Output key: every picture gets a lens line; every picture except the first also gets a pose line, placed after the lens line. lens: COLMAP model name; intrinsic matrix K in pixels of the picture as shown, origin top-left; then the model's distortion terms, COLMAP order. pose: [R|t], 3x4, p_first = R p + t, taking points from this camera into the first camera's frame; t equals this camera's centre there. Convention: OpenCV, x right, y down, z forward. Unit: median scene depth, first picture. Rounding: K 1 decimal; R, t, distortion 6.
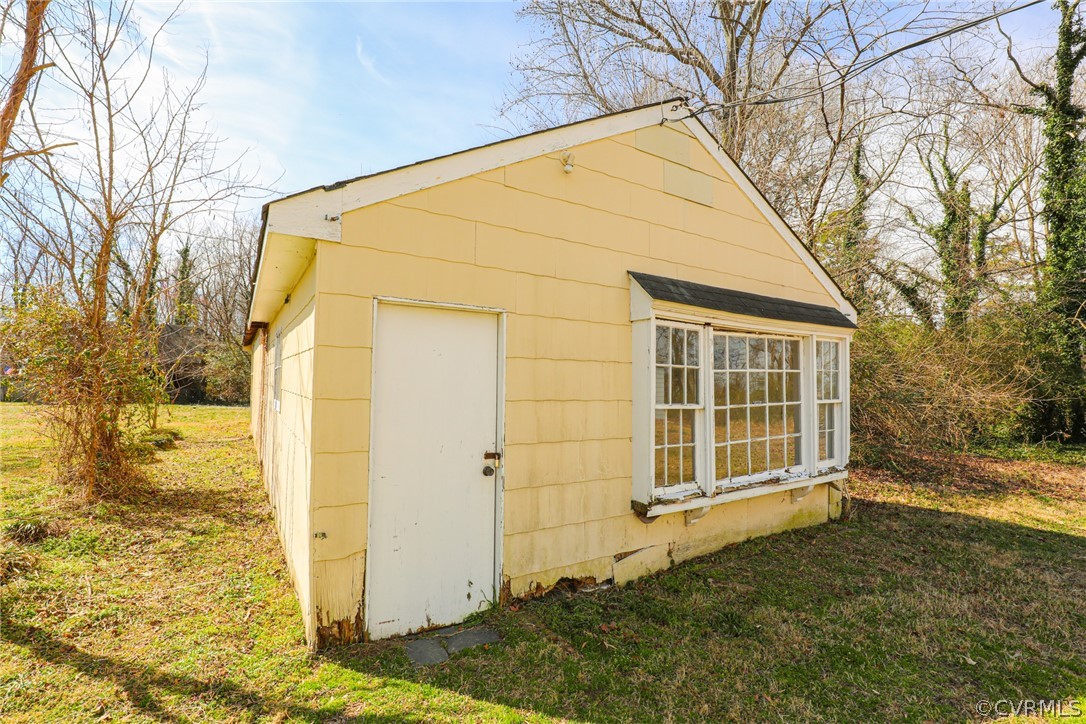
lens RADIAL K [[493.8, 0, 547.3], [0, 493.8, 367.1], [0, 0, 1]] dist [-0.034439, 0.007362]
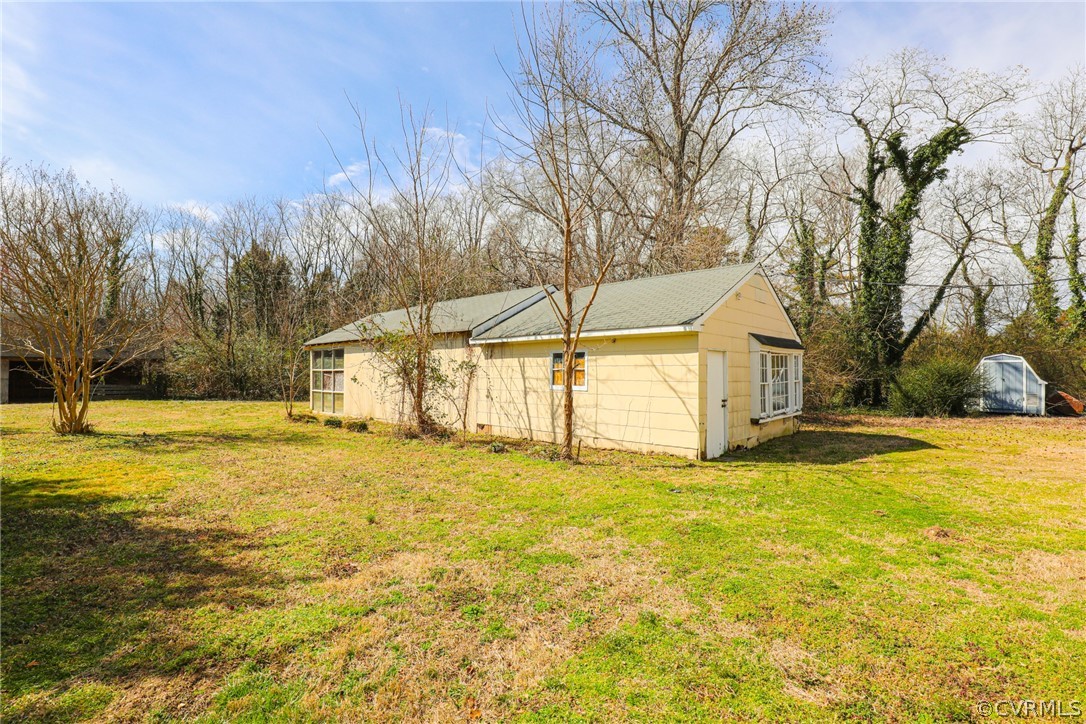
lens RADIAL K [[499.4, 0, 543.0], [0, 499.4, 362.0], [0, 0, 1]] dist [-0.035637, 0.000157]
pose [[0.969168, -0.008890, 0.246242, -0.704176], [0.005896, 0.999900, 0.012892, -0.035157], [-0.246331, -0.011042, 0.969123, -0.594341]]
